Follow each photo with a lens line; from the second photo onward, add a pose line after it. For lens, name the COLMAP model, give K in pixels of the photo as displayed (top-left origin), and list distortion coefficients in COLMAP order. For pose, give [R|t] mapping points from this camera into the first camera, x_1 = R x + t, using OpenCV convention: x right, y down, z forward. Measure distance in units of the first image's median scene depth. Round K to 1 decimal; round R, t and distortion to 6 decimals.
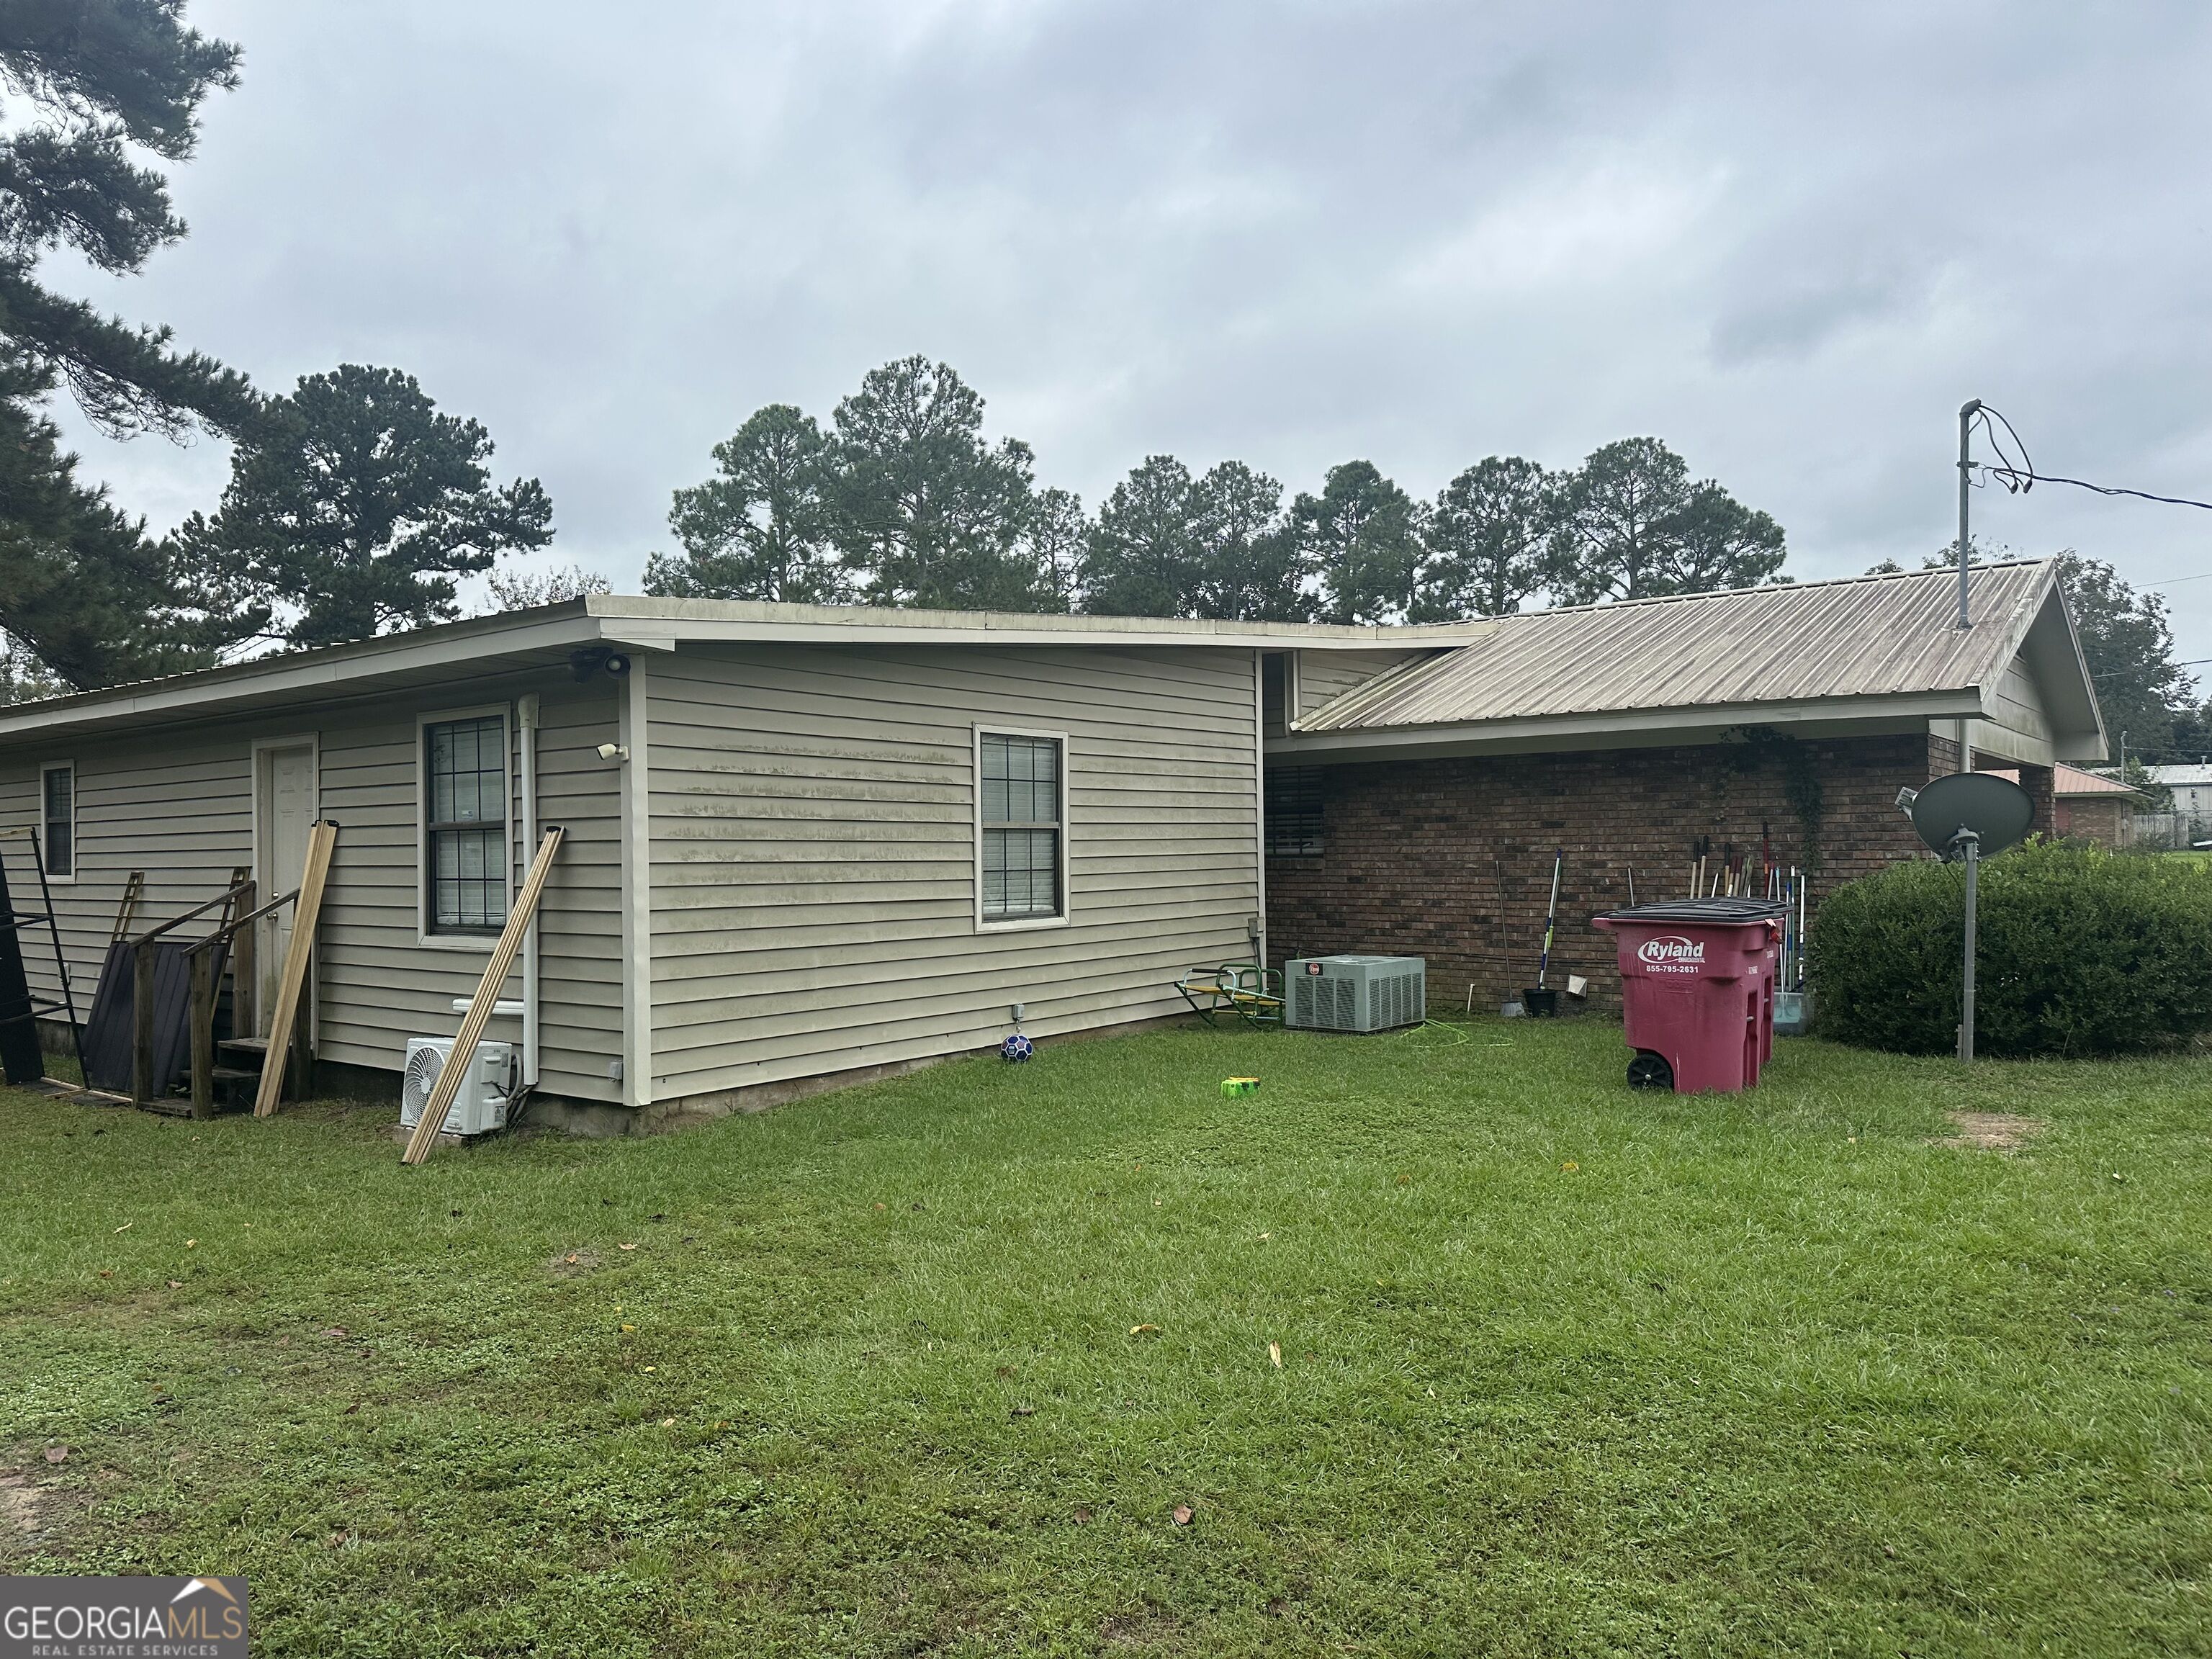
lens RADIAL K [[1535.9, 0, 1101.0], [0, 1535.9, 827.2], [0, 0, 1]] dist [0.081890, -0.096256]
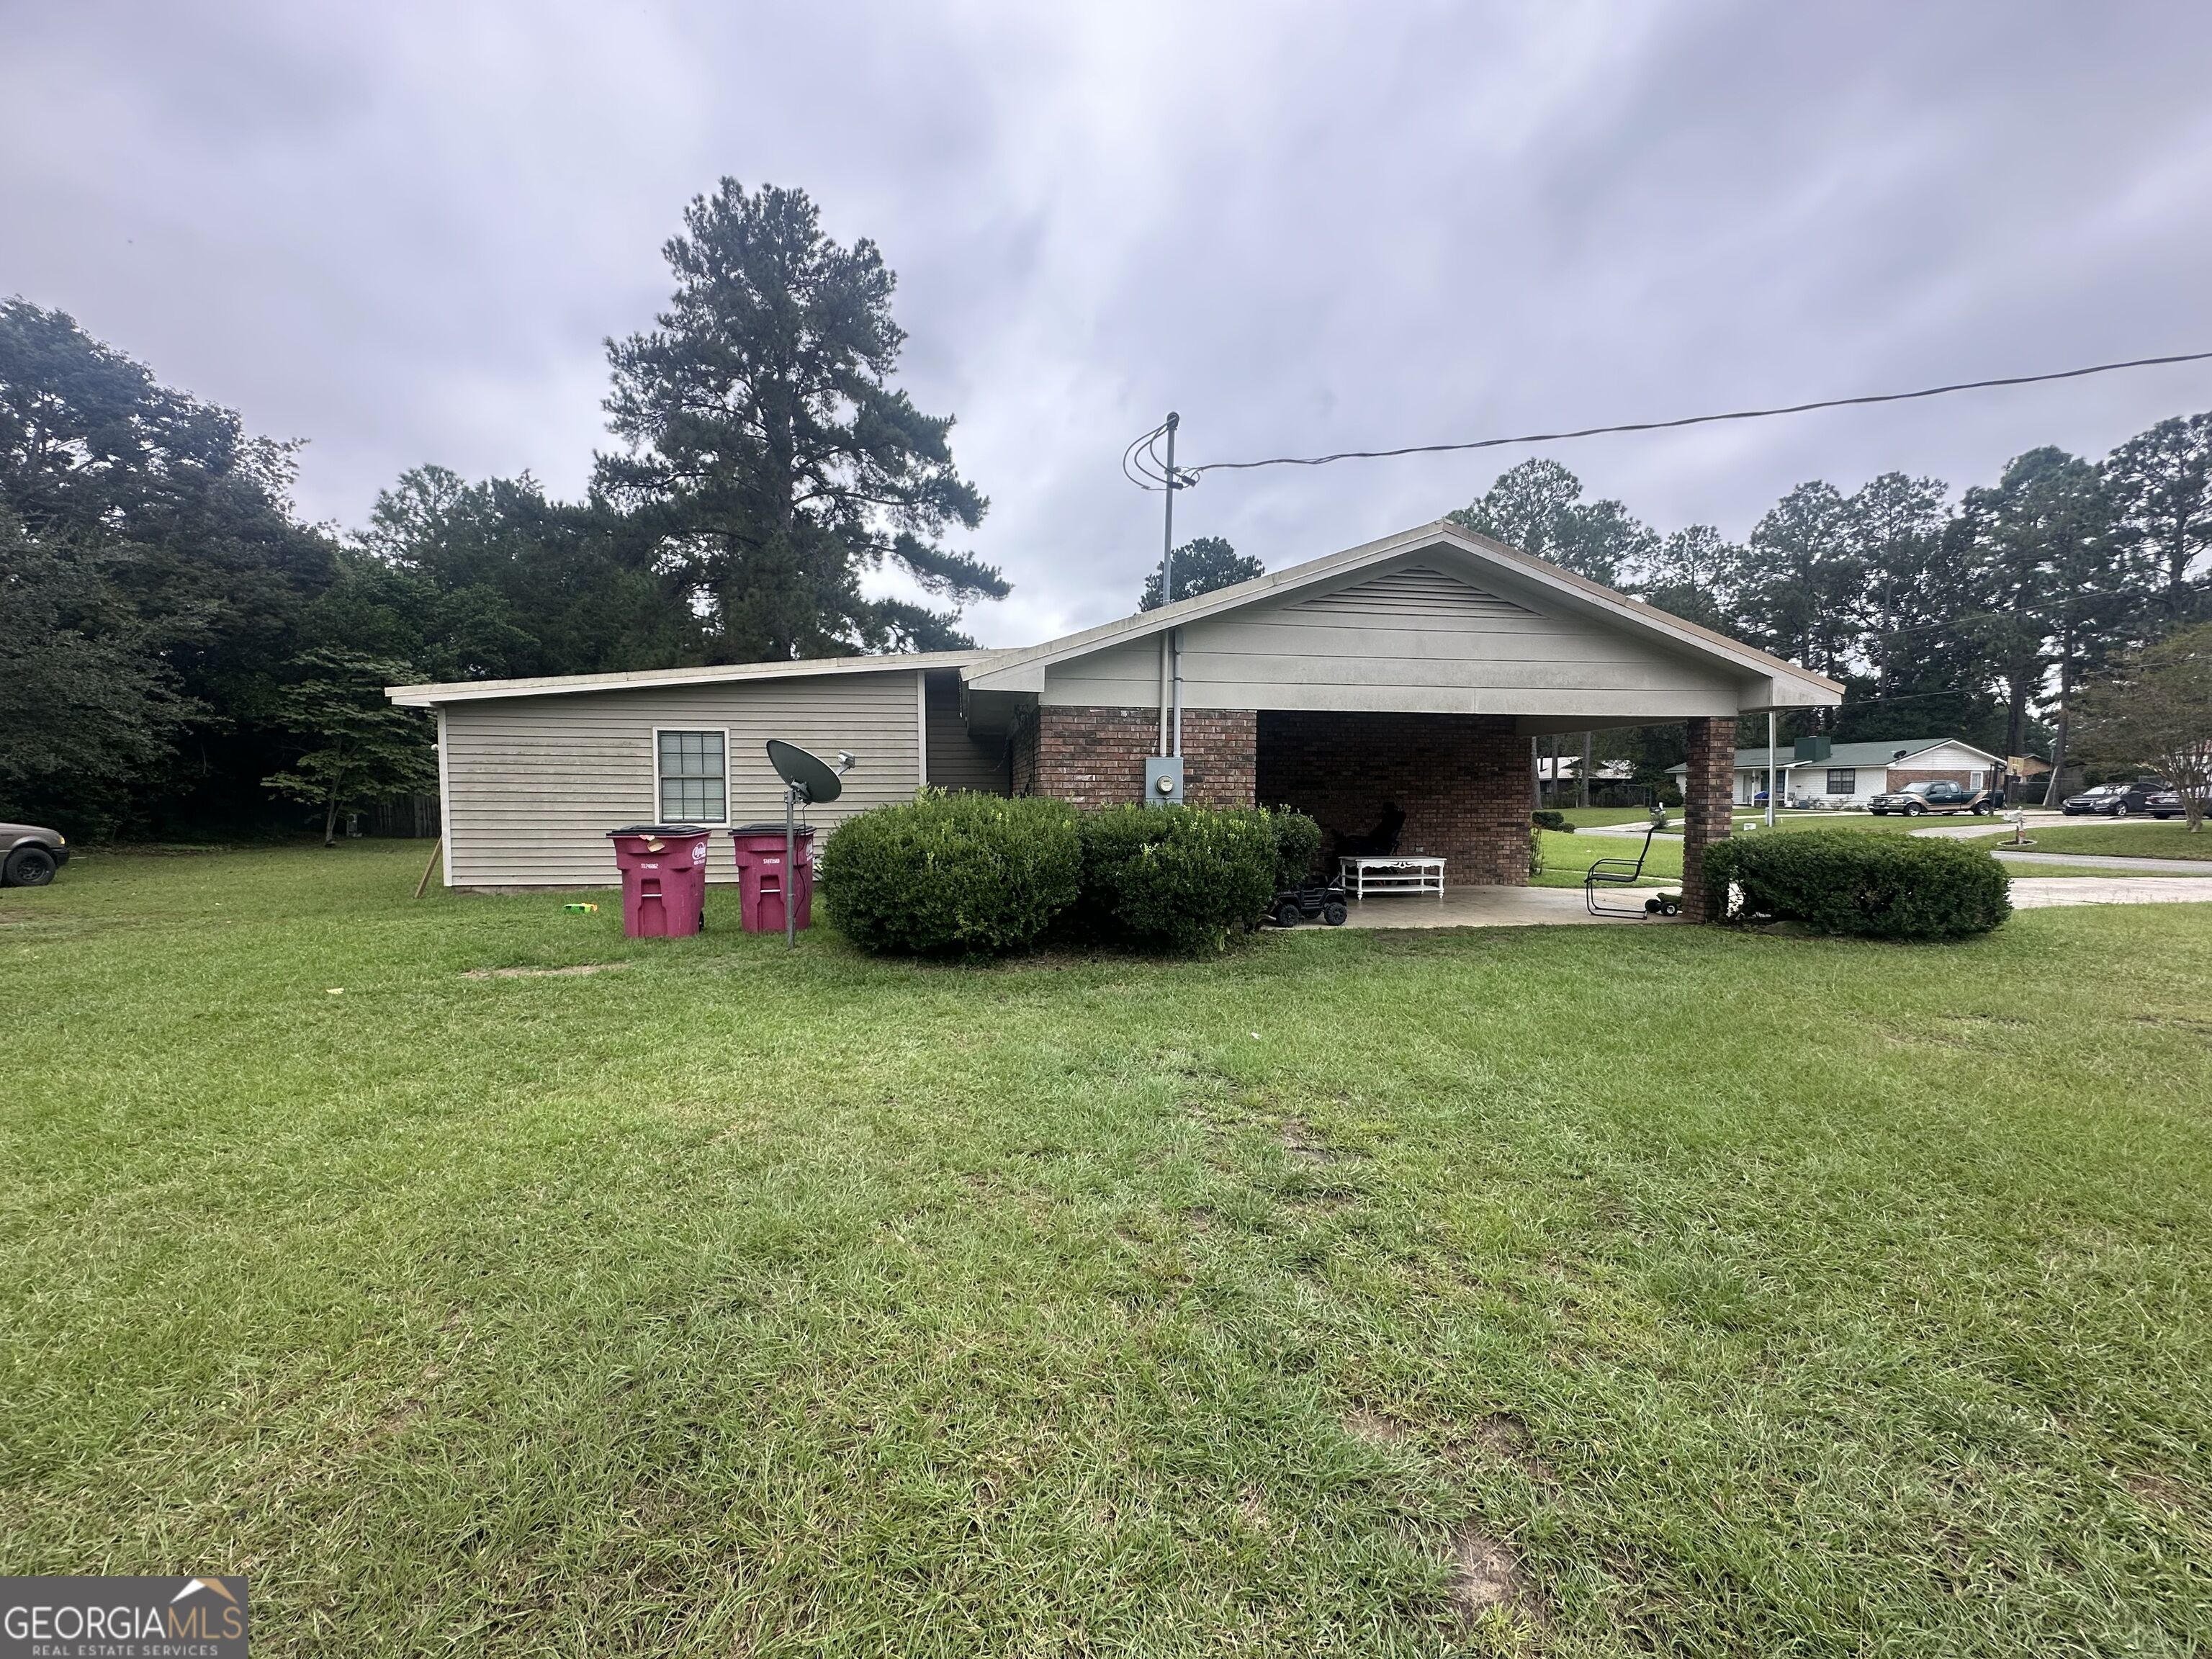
lens RADIAL K [[878.9, 0, 1104.4], [0, 878.9, 828.4], [0, 0, 1]] dist [0.001934, -0.000767]
pose [[0.724750, 0.043885, -0.687613, 0.196285], [-0.001073, 0.998040, 0.062567, -0.000935], [0.689011, -0.044608, 0.723377, 0.093632]]
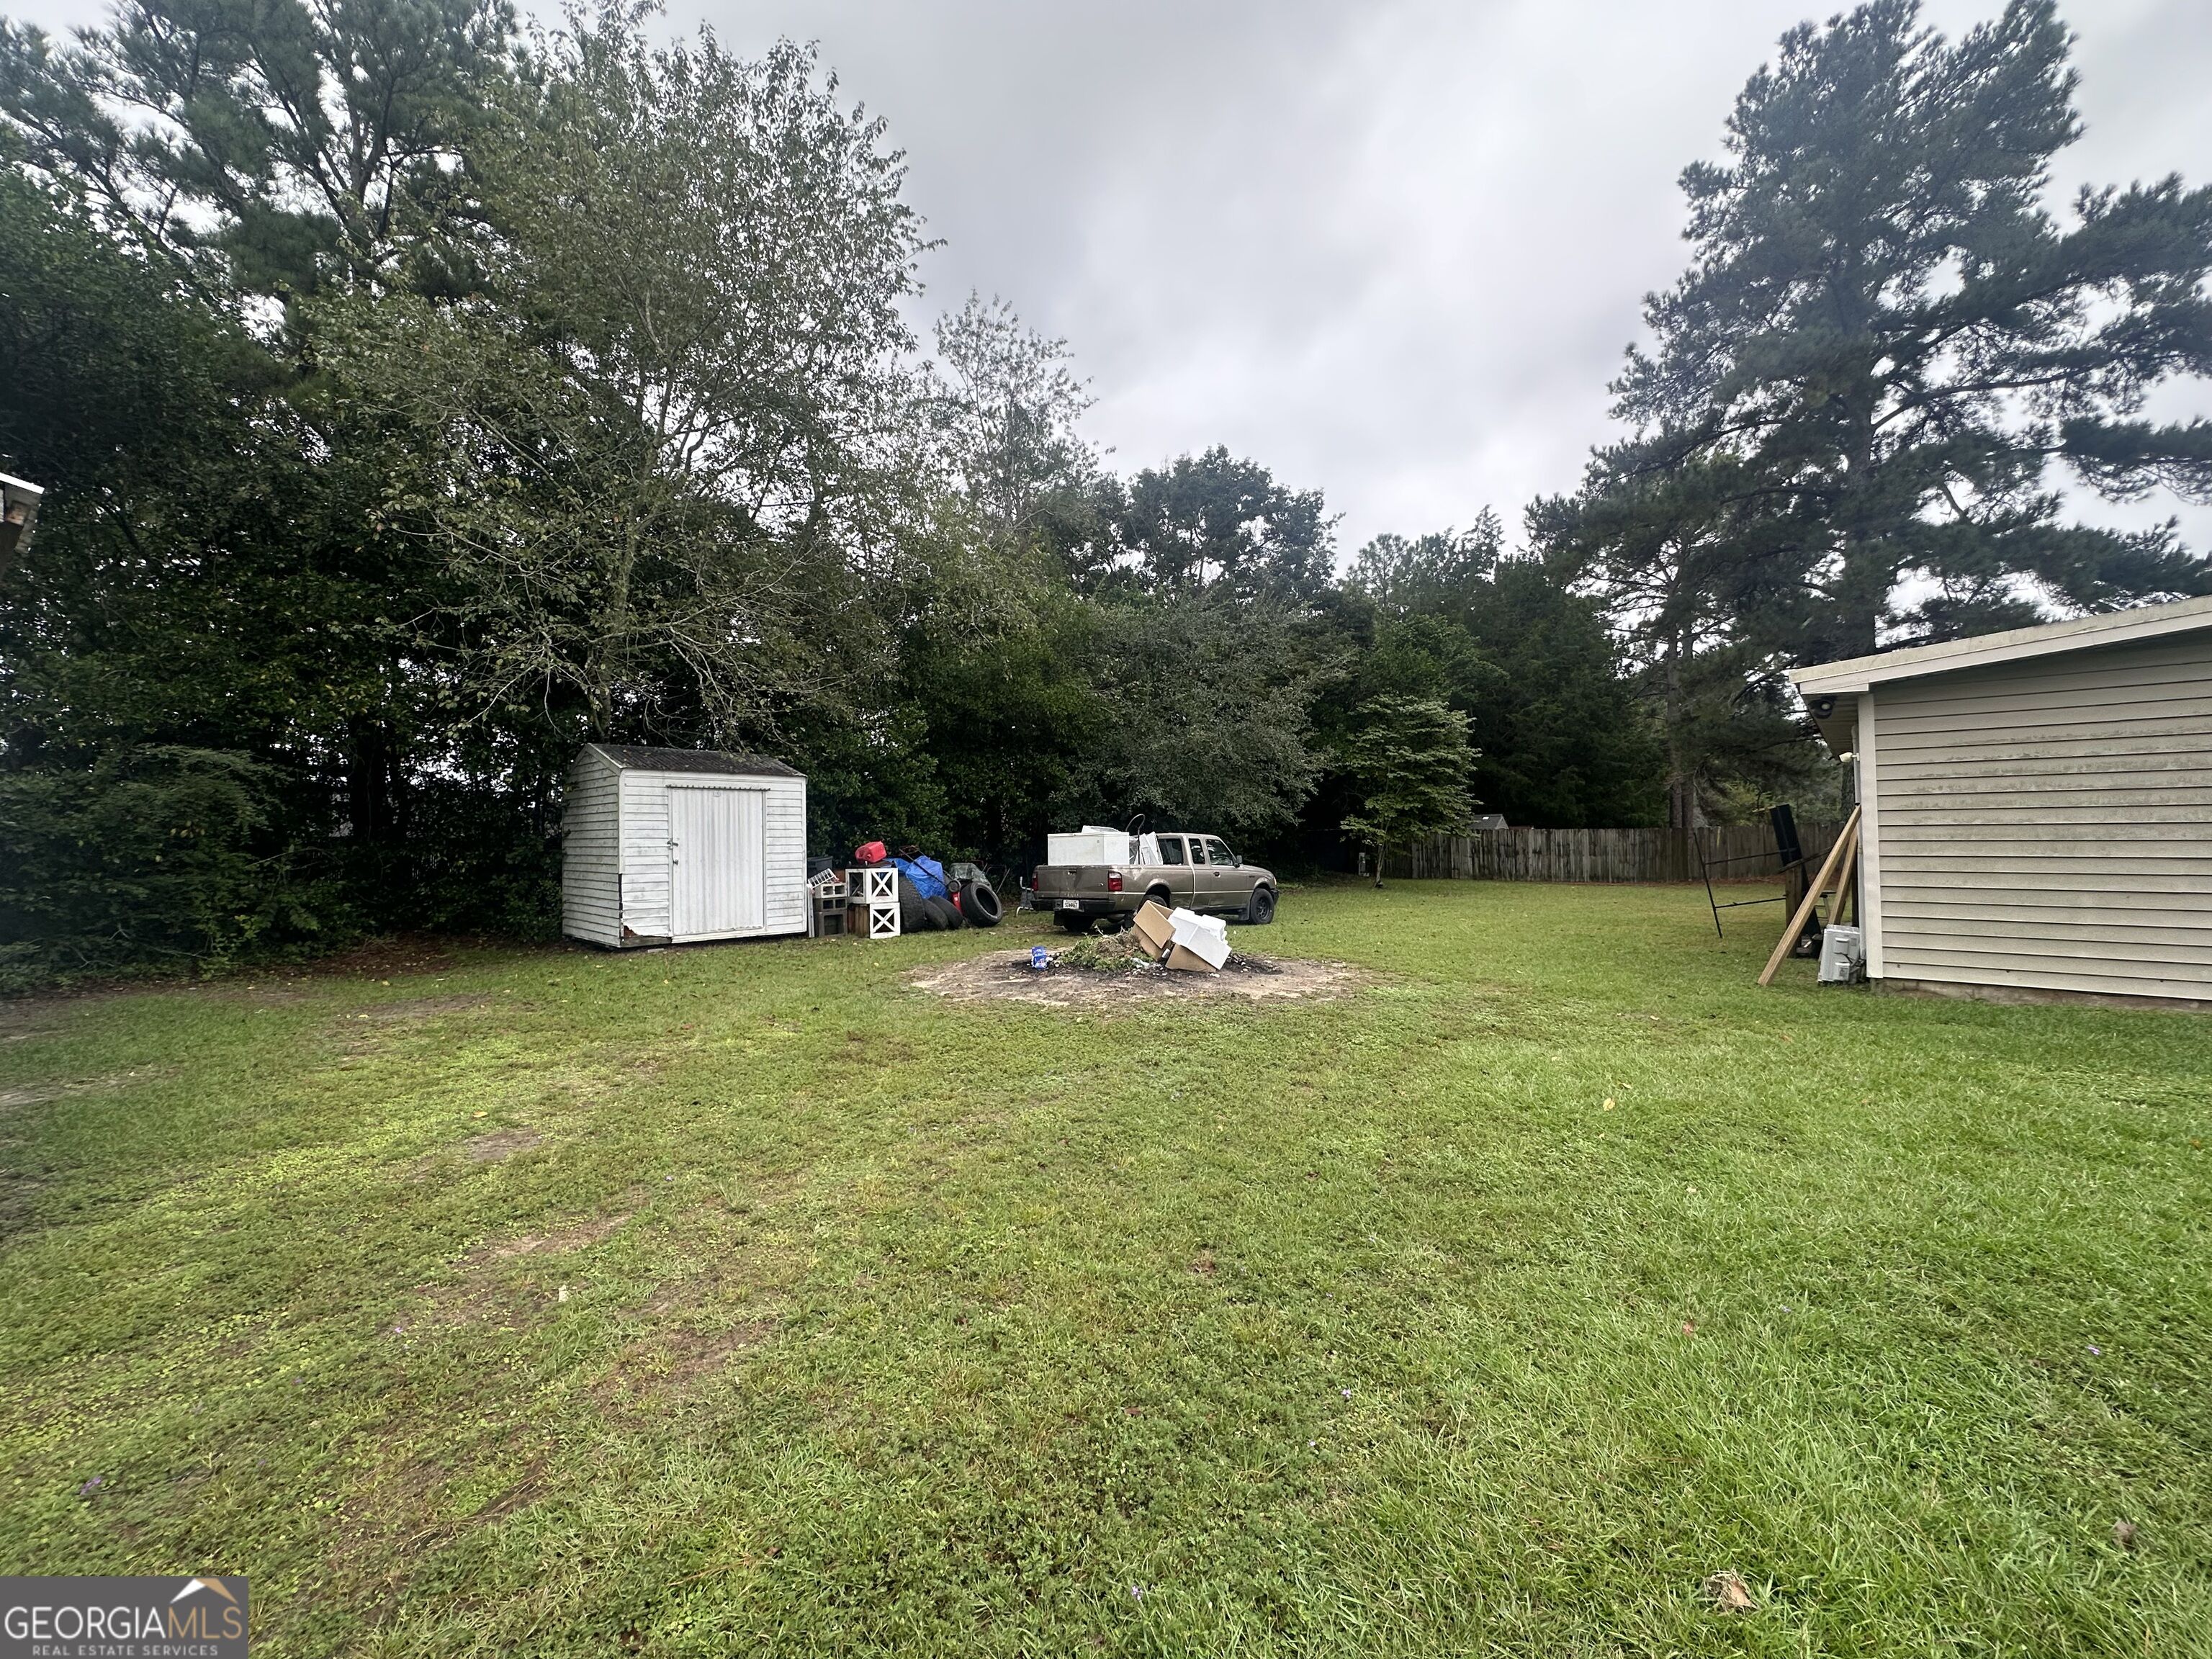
lens RADIAL K [[878.9, 0, 1115.7], [0, 878.9, 831.2], [0, 0, 1]] dist [0.001934, -0.000767]
pose [[-0.043555, 0.008107, -0.999018, 0.085112], [0.034266, 0.999391, 0.006616, -0.000479], [0.998463, -0.033944, -0.043807, 0.035617]]
